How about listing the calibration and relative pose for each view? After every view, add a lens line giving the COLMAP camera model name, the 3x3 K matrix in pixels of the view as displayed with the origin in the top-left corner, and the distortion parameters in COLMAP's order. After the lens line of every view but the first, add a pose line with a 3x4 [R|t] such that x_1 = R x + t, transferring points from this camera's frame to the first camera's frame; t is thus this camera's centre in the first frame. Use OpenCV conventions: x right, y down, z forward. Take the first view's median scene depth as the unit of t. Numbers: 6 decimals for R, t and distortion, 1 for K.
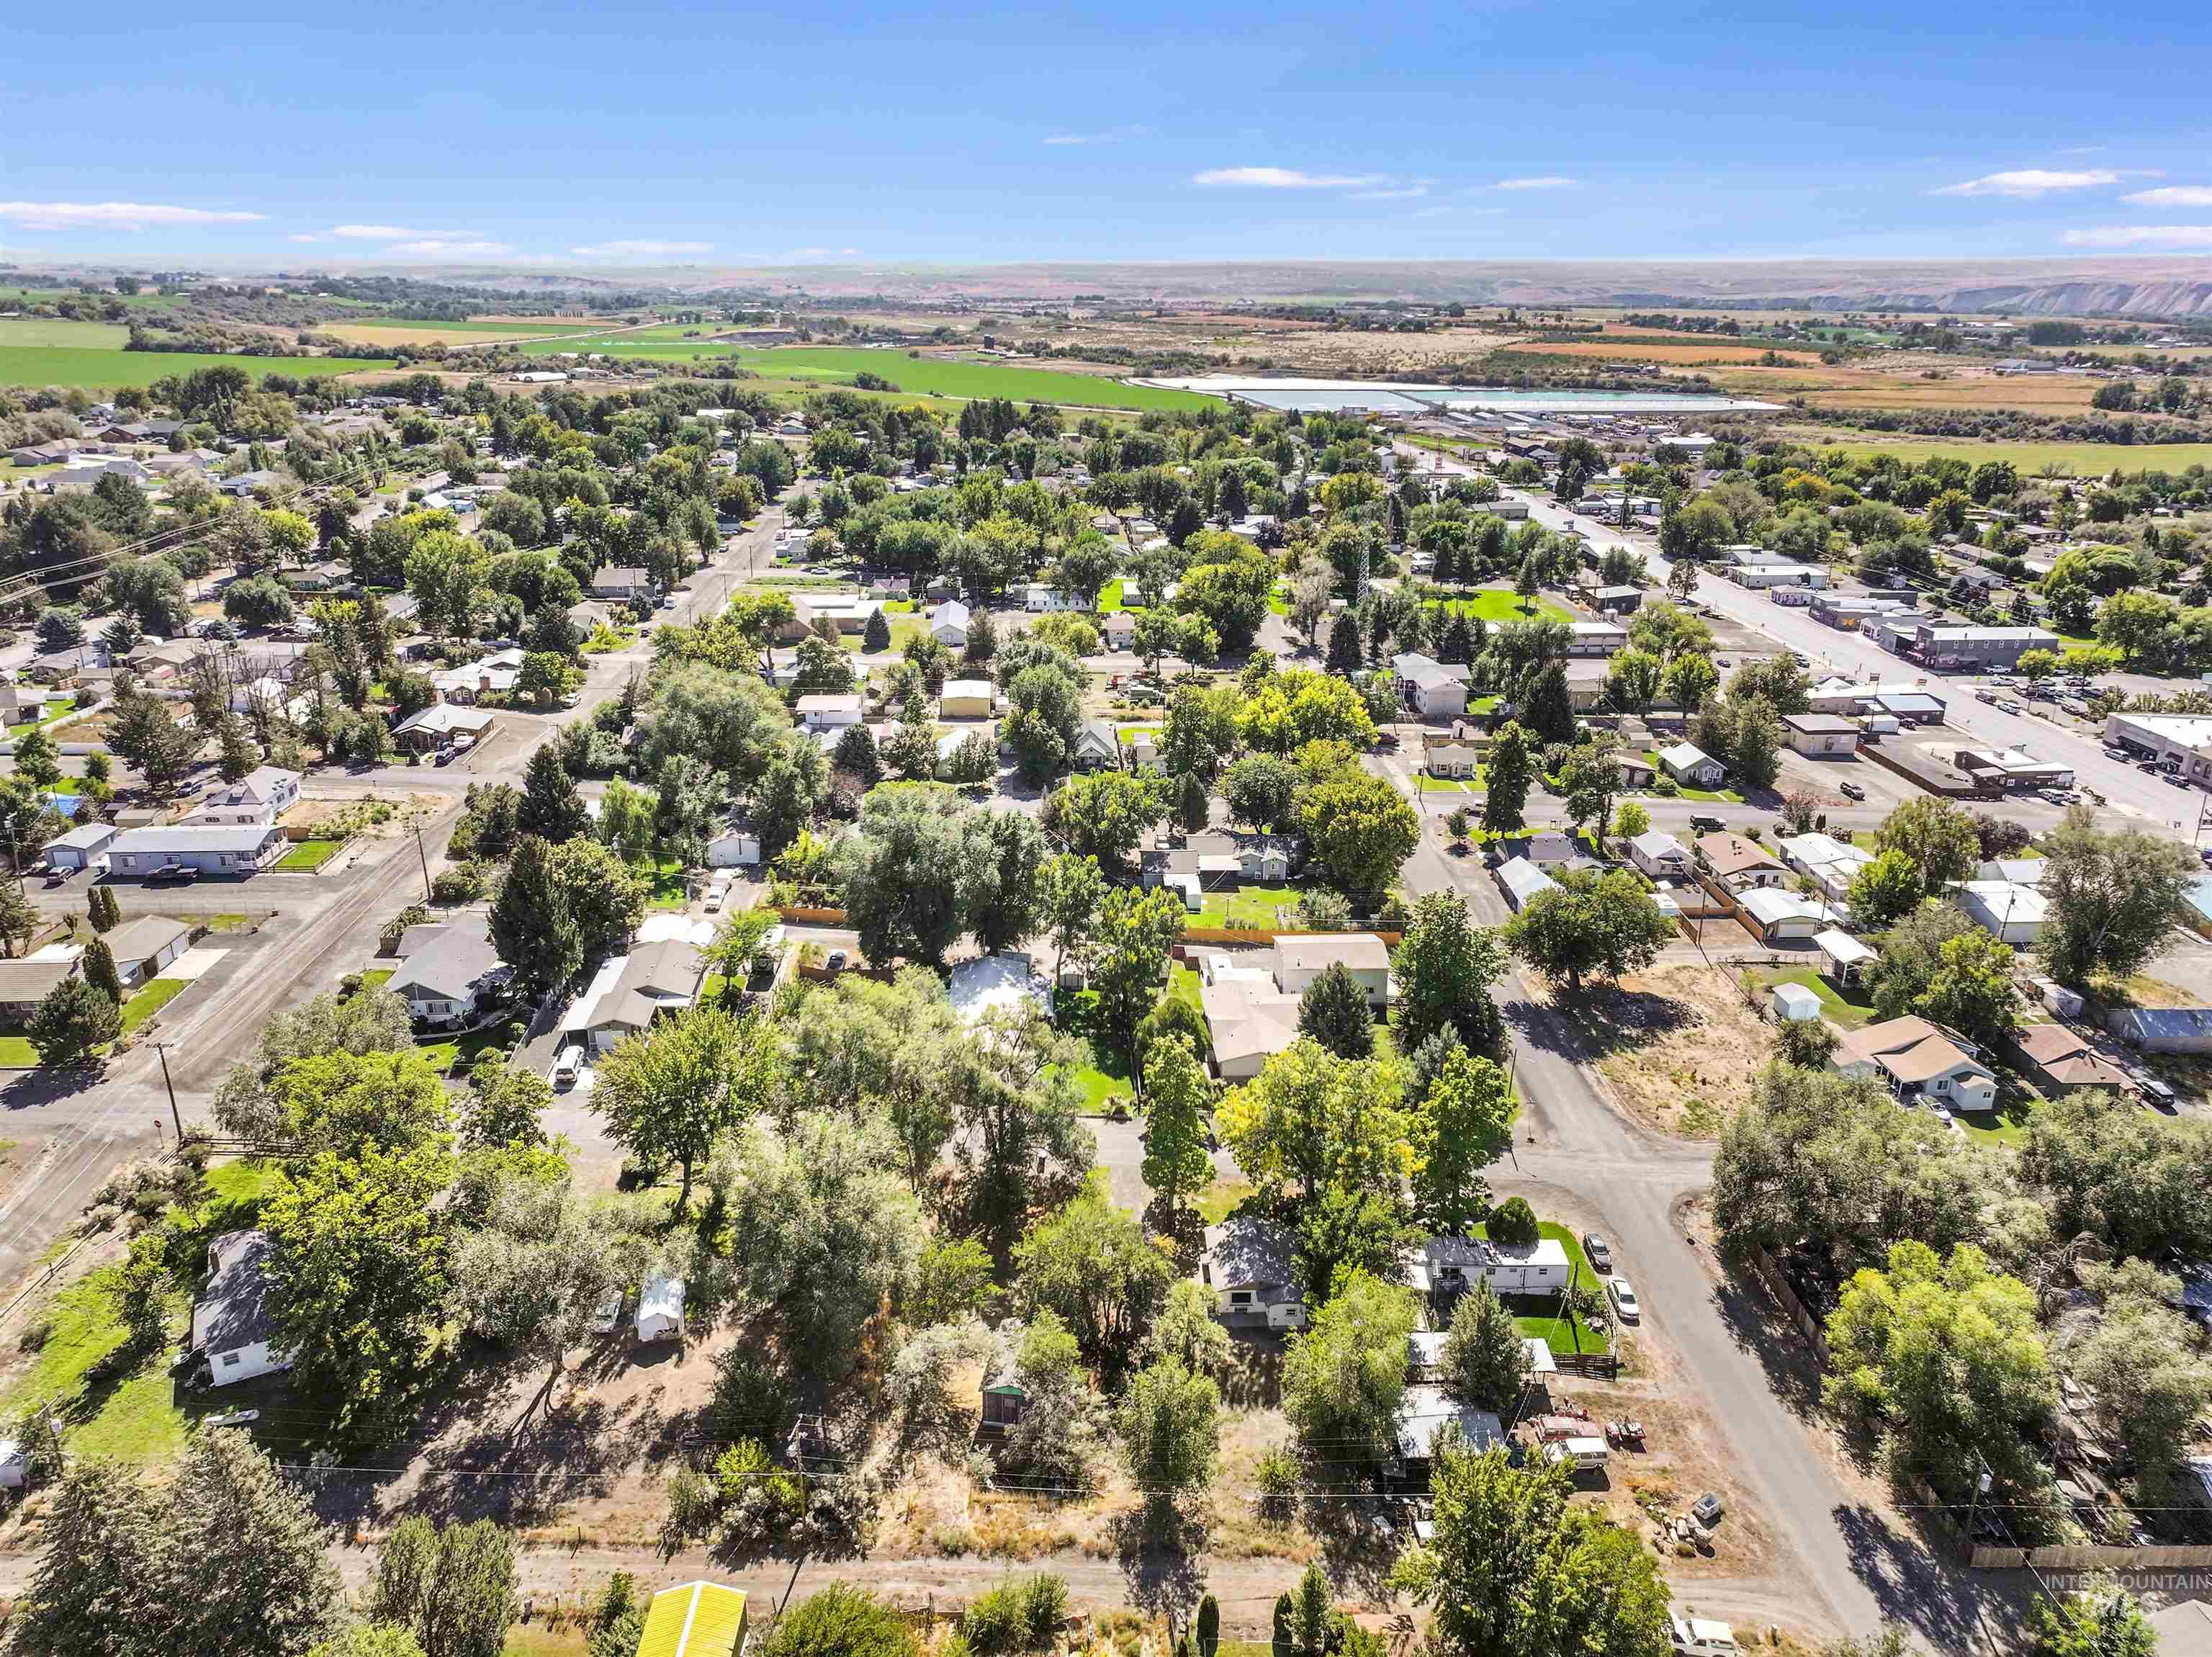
lens RADIAL K [[1556.5, 0, 1103.9], [0, 1556.5, 830.6], [0, 0, 1]] dist [0.005524, 0.019457]
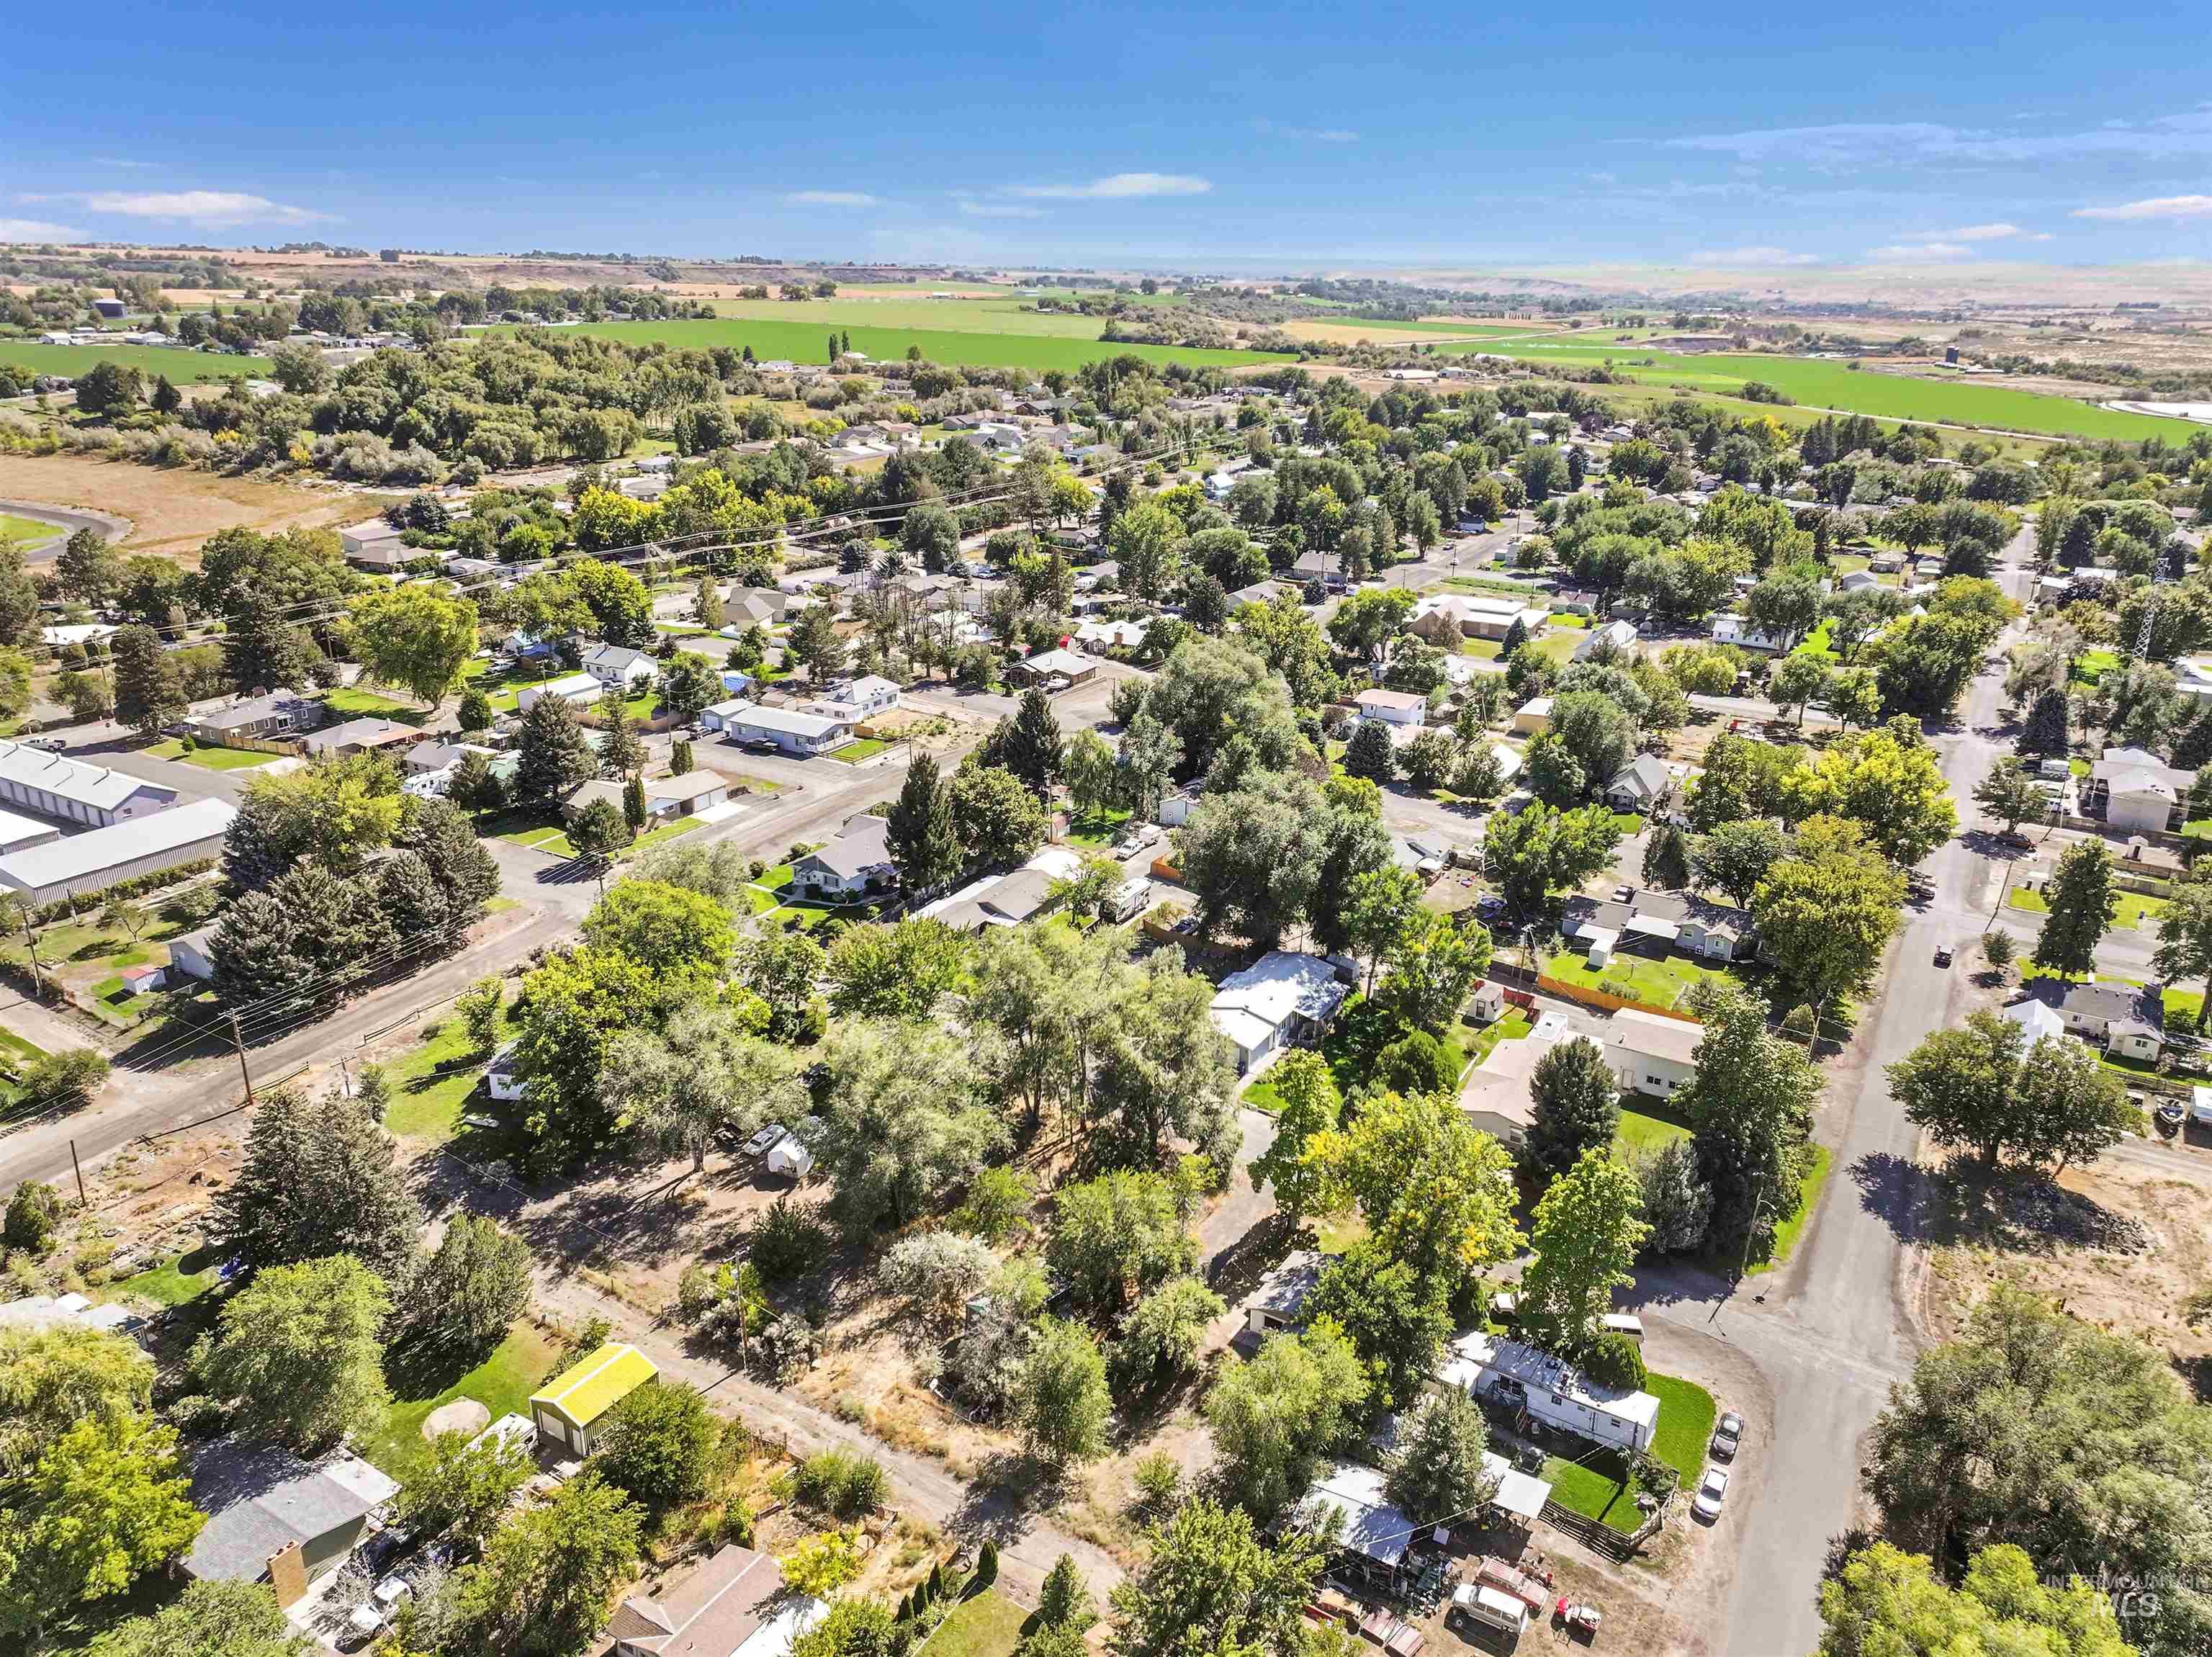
lens RADIAL K [[1560.9, 0, 1106.0], [0, 1560.9, 828.5], [0, 0, 1]] dist [0.010284, 0.012538]
pose [[0.838858, 0.188248, -0.510765, 0.199496], [-0.190400, 0.980499, 0.048668, -0.013968], [0.509966, 0.056424, 0.858342, 0.041622]]
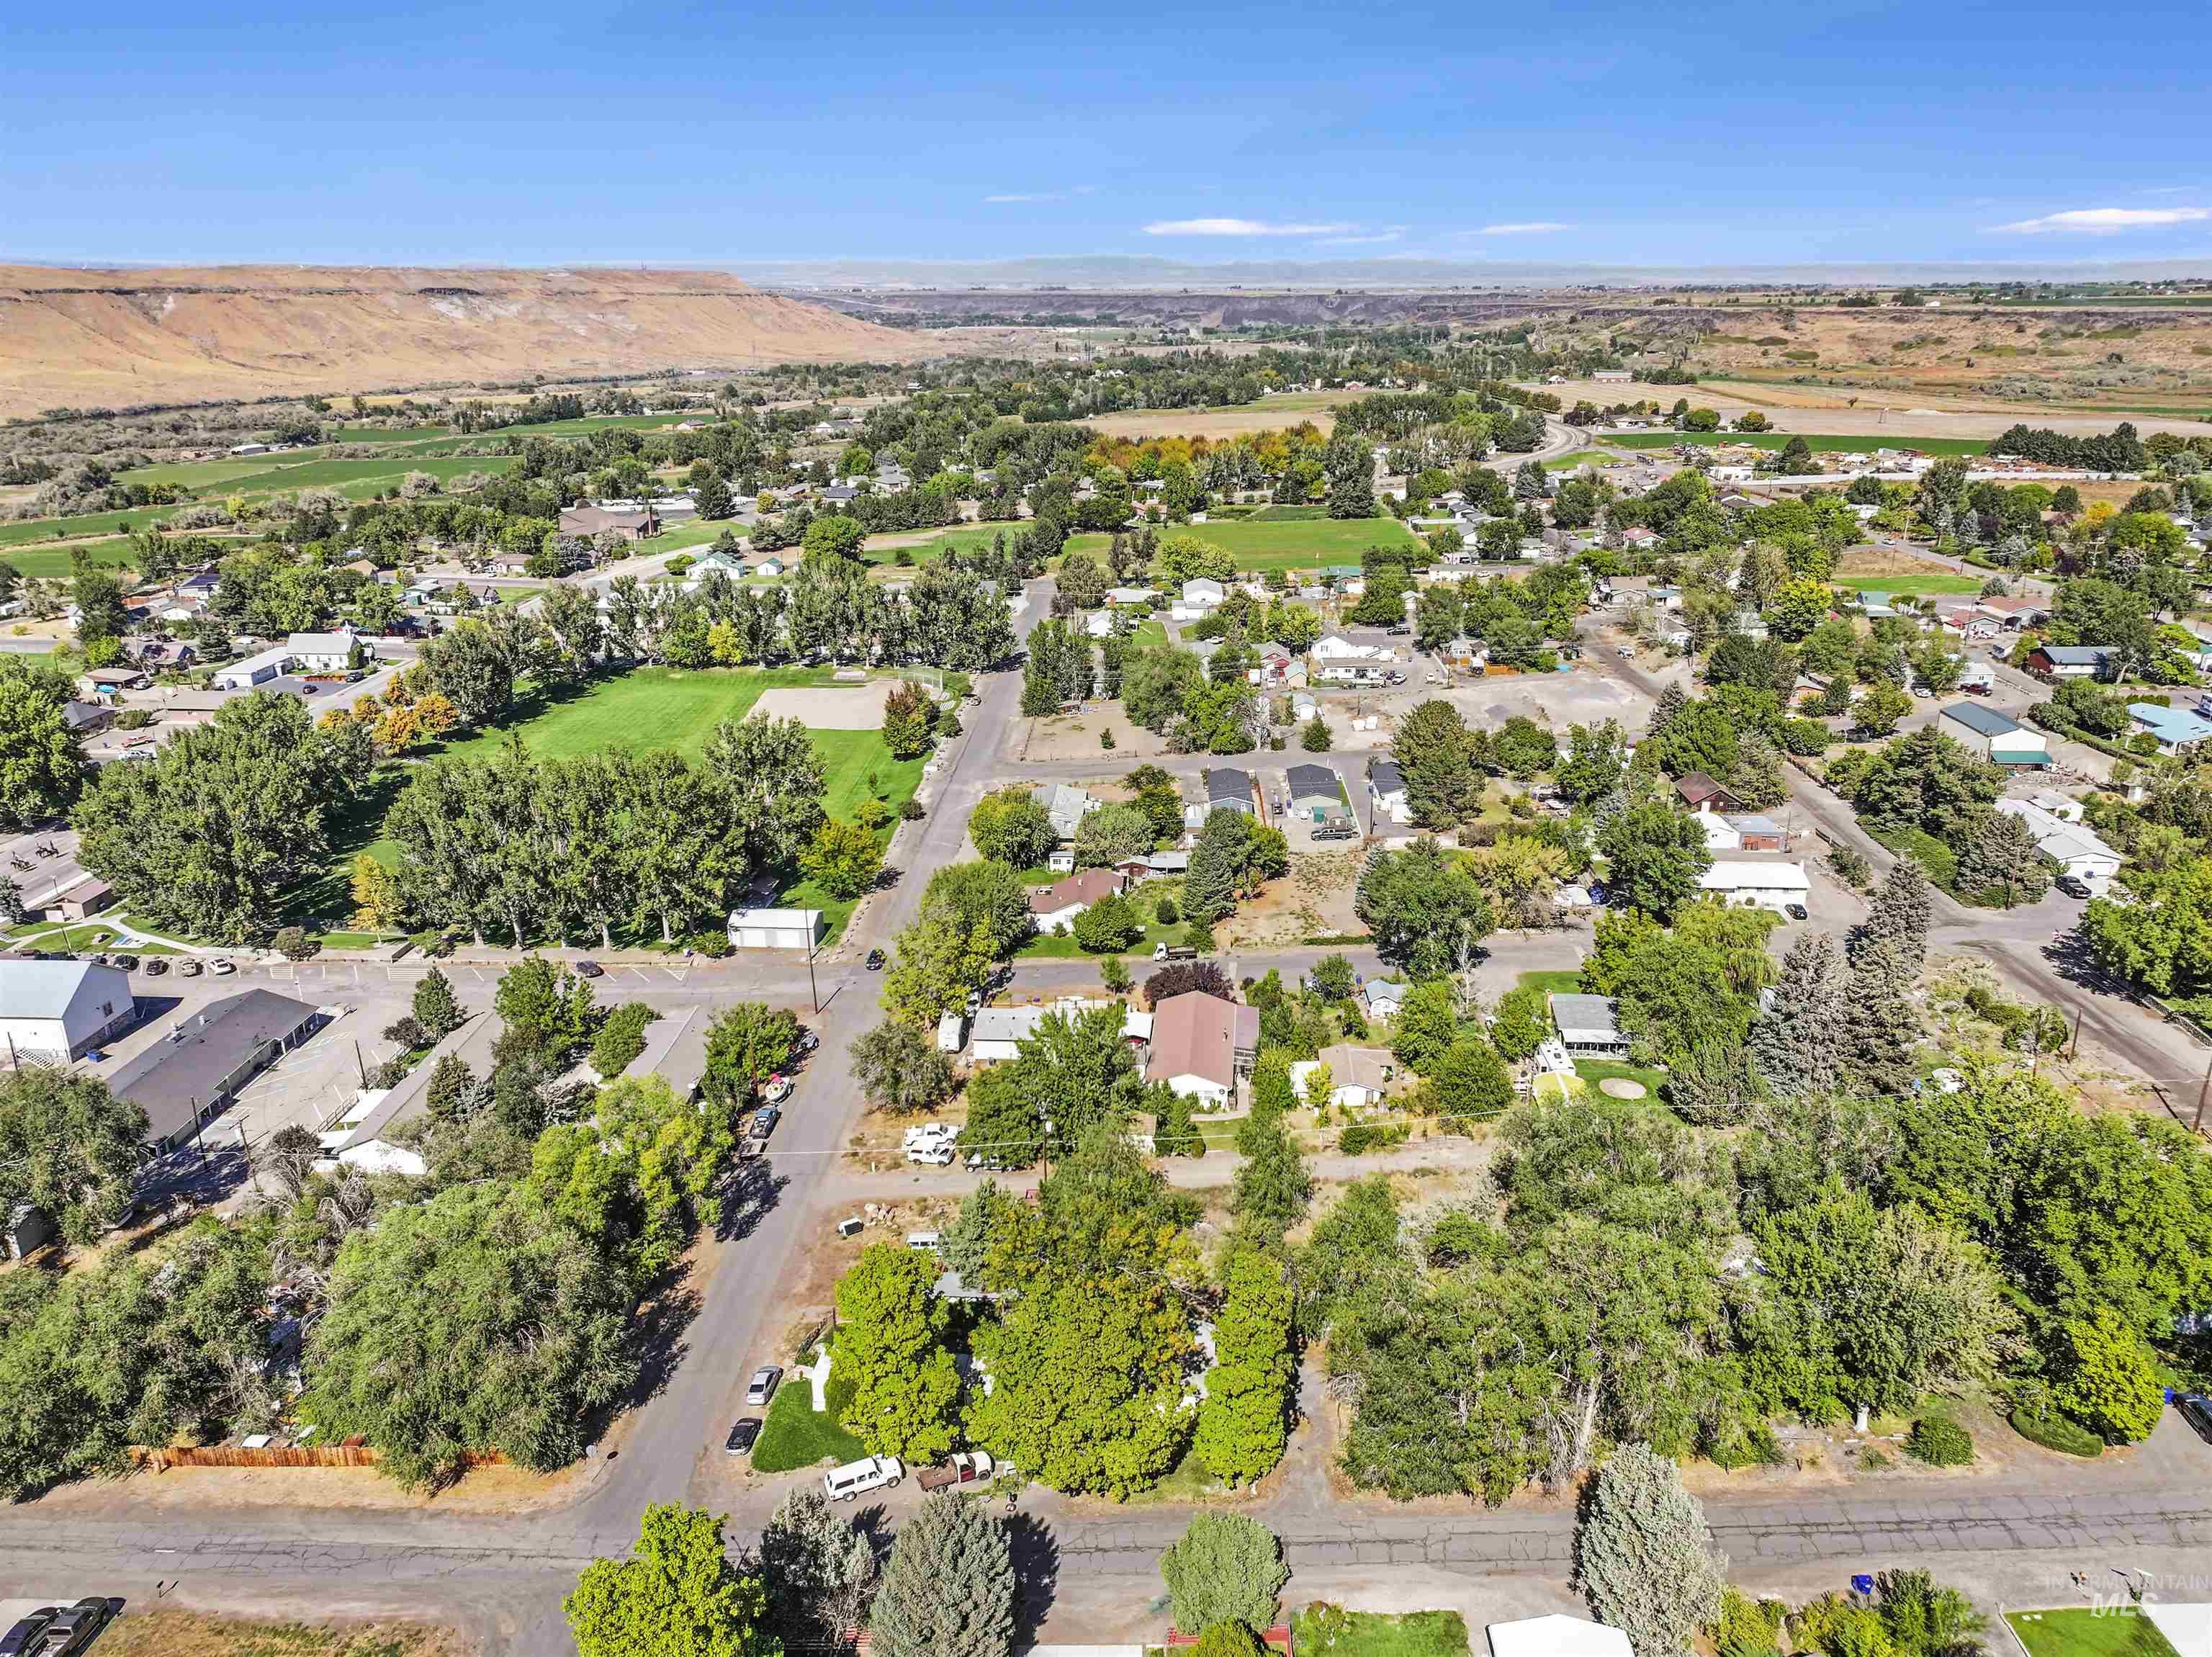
lens RADIAL K [[1560.9, 0, 1106.0], [0, 1560.9, 828.5], [0, 0, 1]] dist [0.010284, 0.012538]
pose [[-0.995471, -0.036177, 0.087907, 0.026518], [0.026491, 0.782547, 0.622028, -0.253105], [-0.091295, 0.621540, -0.778045, 0.708273]]
